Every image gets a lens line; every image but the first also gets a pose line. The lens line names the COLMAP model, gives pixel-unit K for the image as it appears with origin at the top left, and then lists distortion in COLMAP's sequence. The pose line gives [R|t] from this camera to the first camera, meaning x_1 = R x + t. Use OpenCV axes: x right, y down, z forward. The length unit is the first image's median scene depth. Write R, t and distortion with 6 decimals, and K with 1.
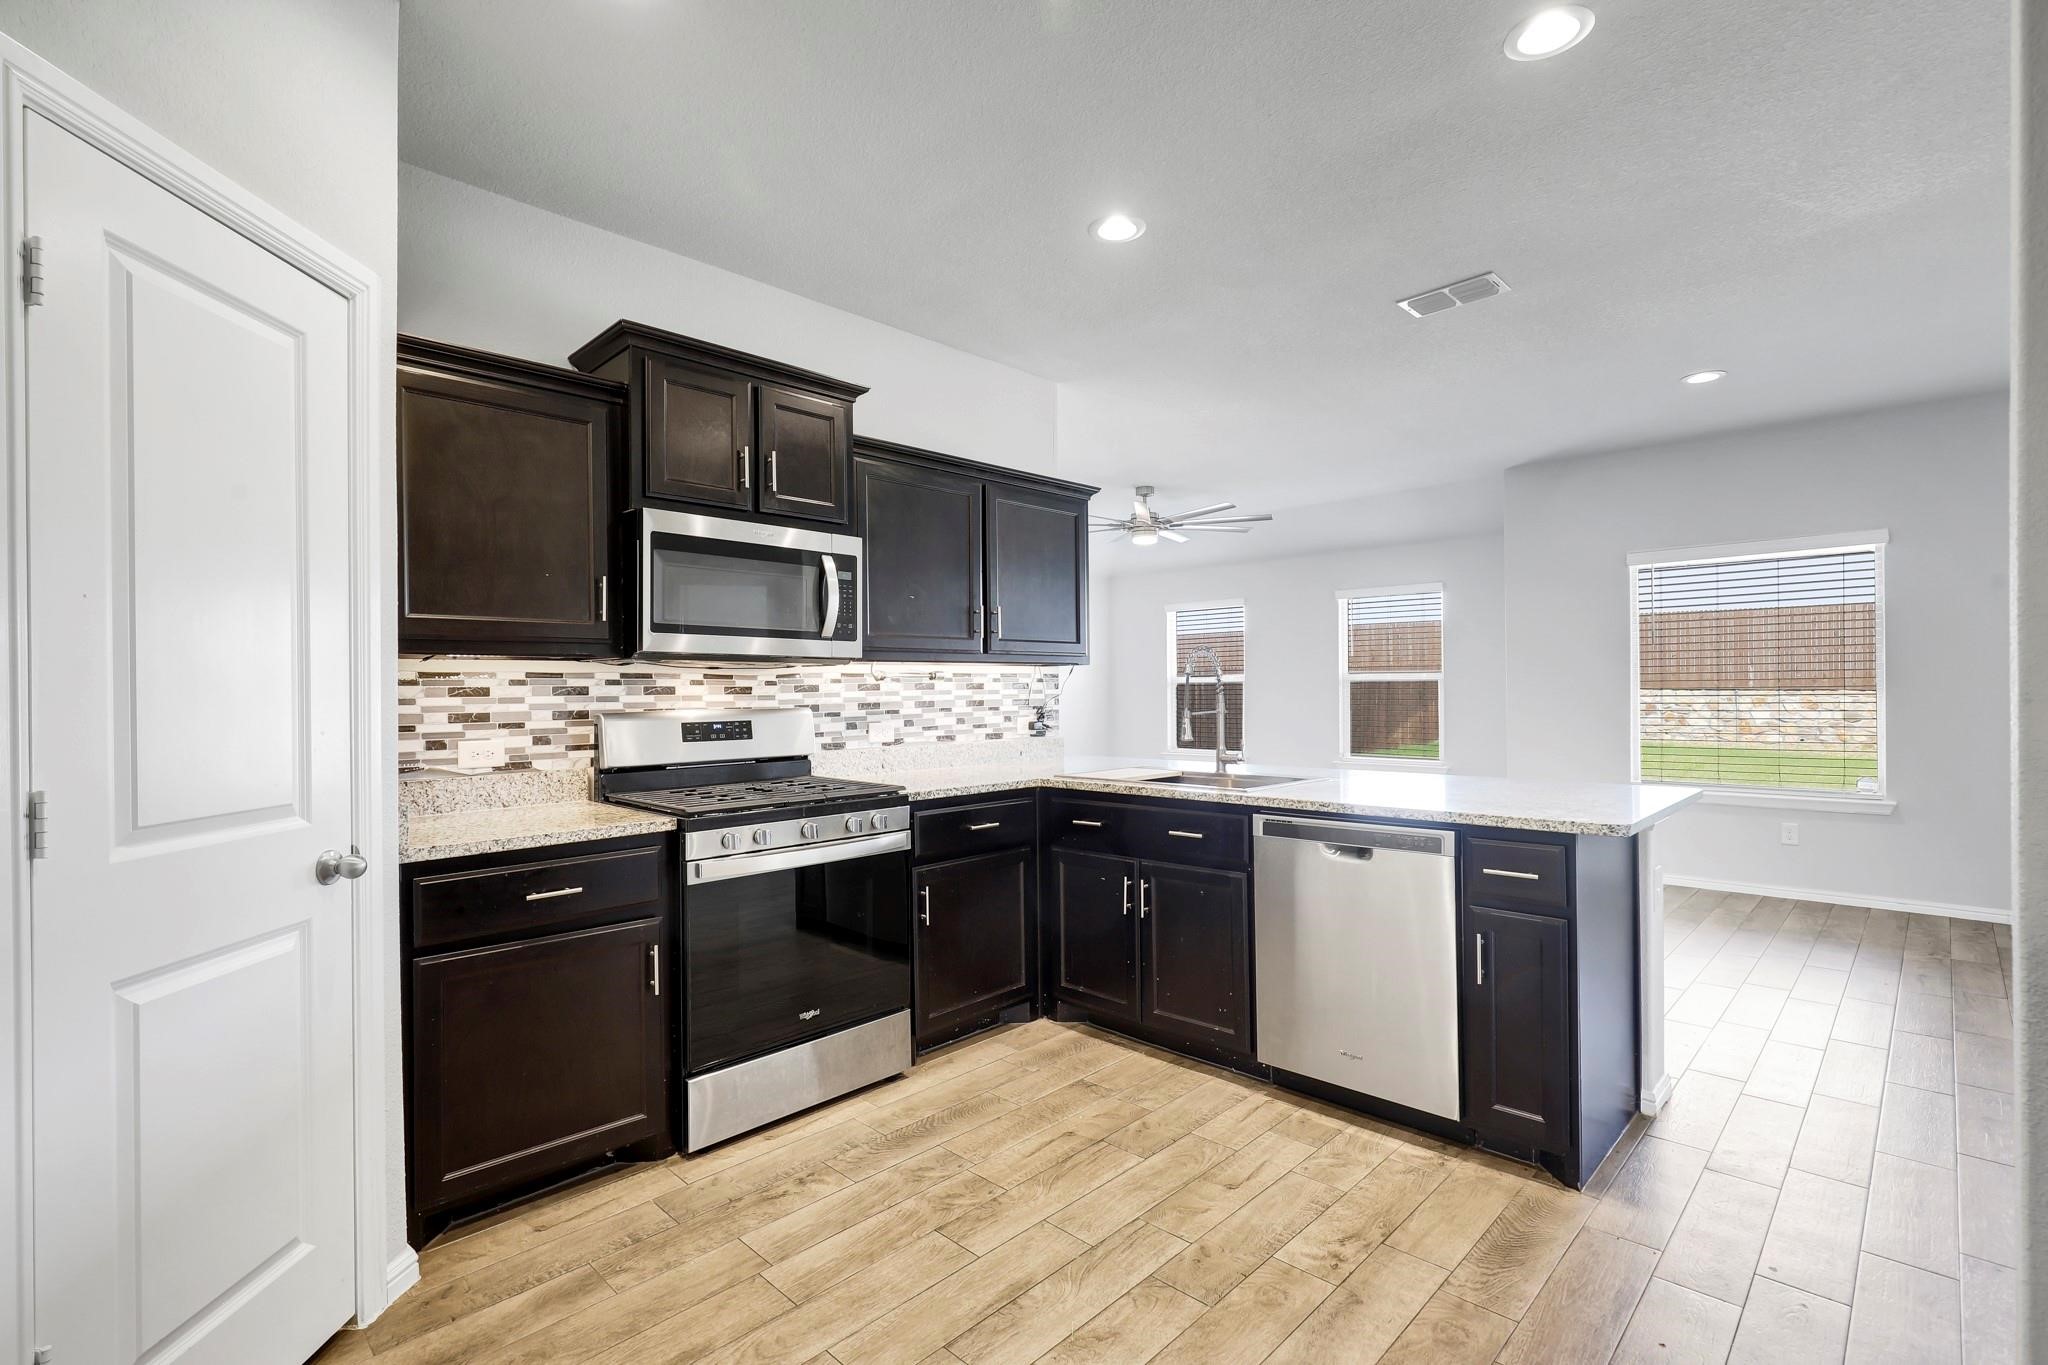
lens RADIAL K [[940.6, 0, 1031.3], [0, 940.6, 688.8], [0, 0, 1]] dist [-0.004587, -0.000690]
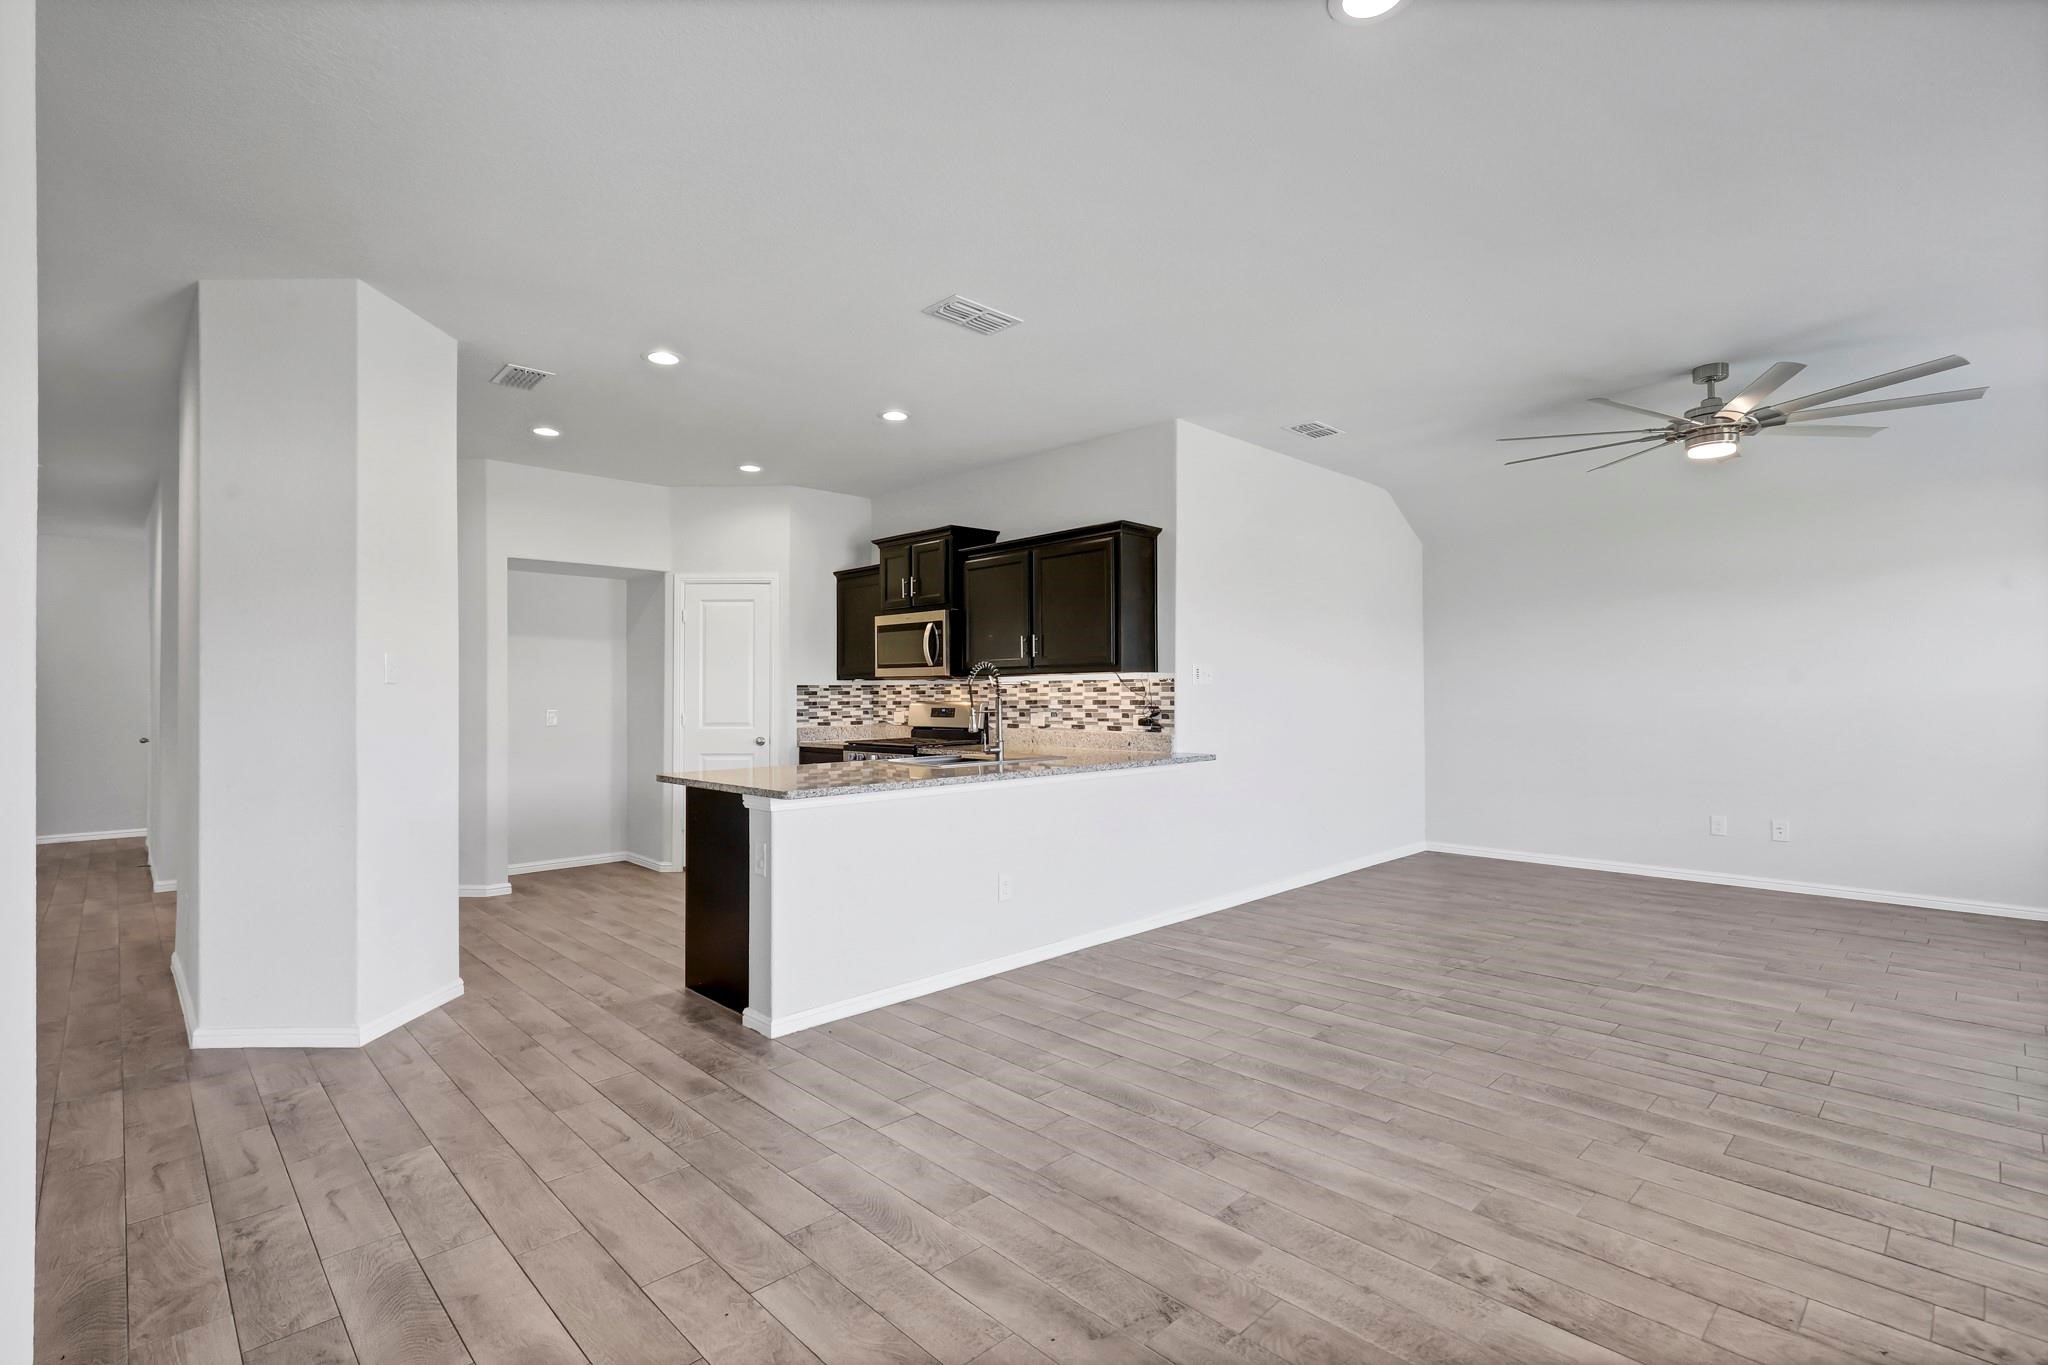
lens RADIAL K [[940.6, 0, 1031.3], [0, 940.6, 688.8], [0, 0, 1]] dist [-0.004587, -0.000690]
pose [[-0.026716, 0.010725, -0.999586, 1.293045], [0.011573, 0.999879, 0.010419, -0.019072], [0.999576, -0.011290, -0.026836, 0.955628]]
